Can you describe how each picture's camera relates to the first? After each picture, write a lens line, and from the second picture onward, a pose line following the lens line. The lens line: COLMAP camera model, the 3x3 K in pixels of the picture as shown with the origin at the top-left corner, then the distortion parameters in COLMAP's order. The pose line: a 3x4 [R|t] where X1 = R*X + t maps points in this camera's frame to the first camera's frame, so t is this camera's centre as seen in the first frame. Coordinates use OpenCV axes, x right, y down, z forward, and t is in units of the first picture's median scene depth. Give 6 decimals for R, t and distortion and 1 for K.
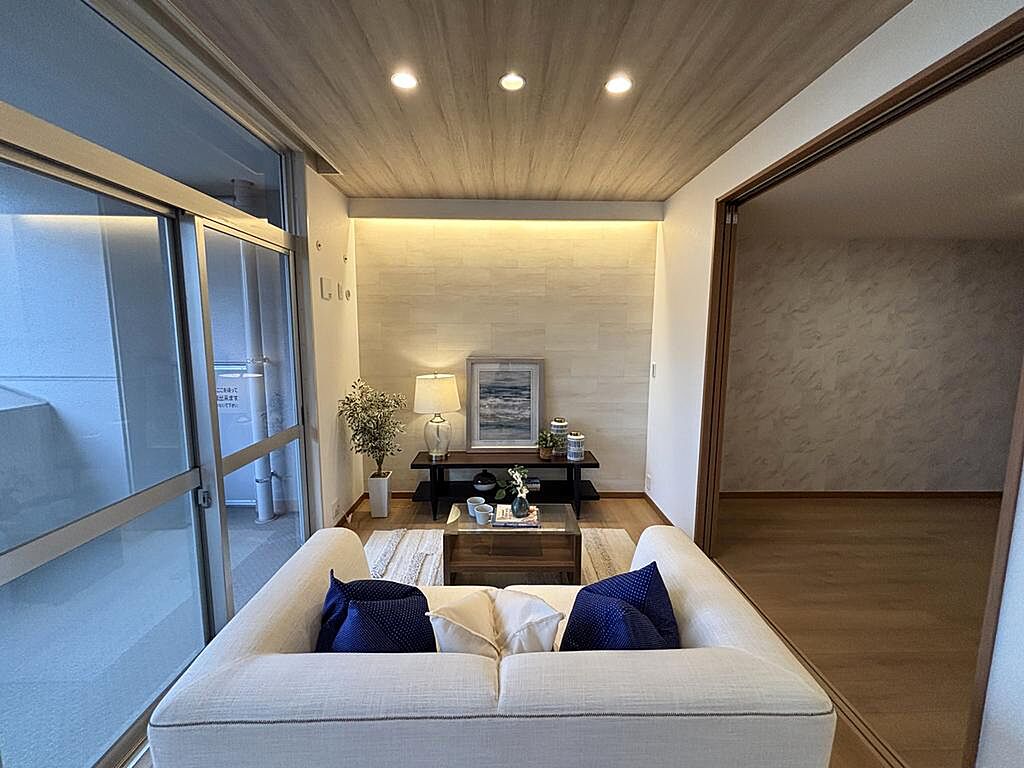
lens RADIAL K [[416.5, 0, 512.0], [0, 416.5, 384.0], [0, 0, 1]] dist [0.000653, 0.000253]
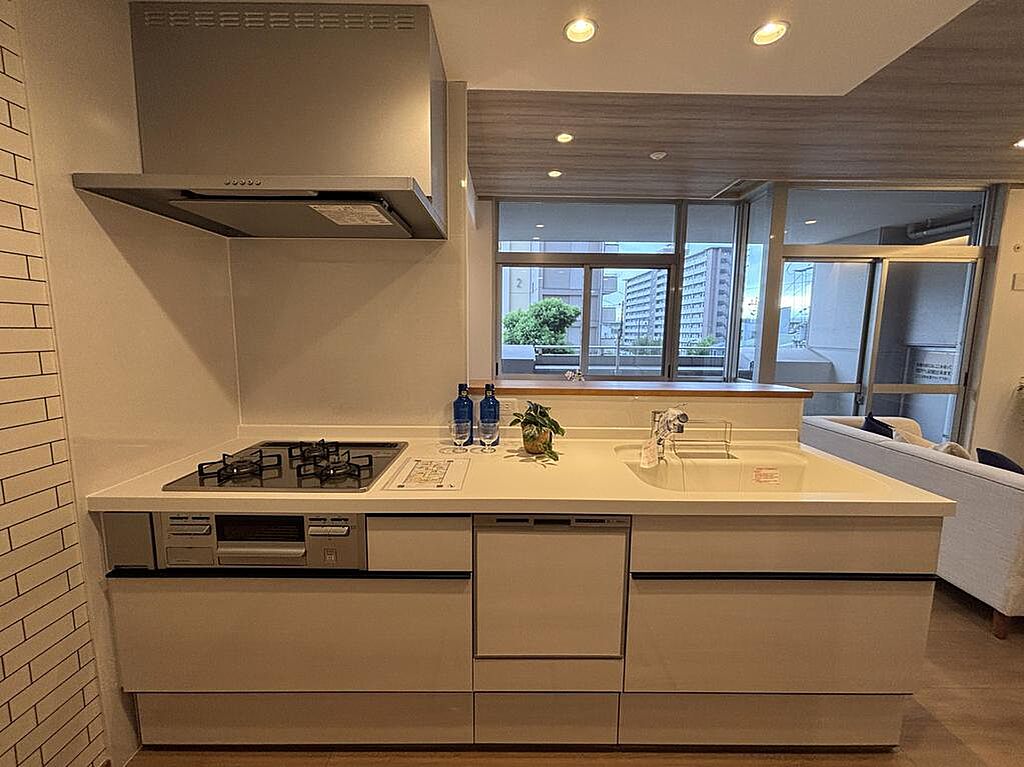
lens RADIAL K [[416.5, 0, 512.0], [0, 416.5, 383.5], [0, 0, 1]] dist [0.000653, 0.000253]
pose [[-0.011436, 0.113365, -0.993488, 0.899155], [-0.133760, 0.984450, 0.113873, 0.137613], [0.990948, 0.134192, 0.003906, -0.484792]]
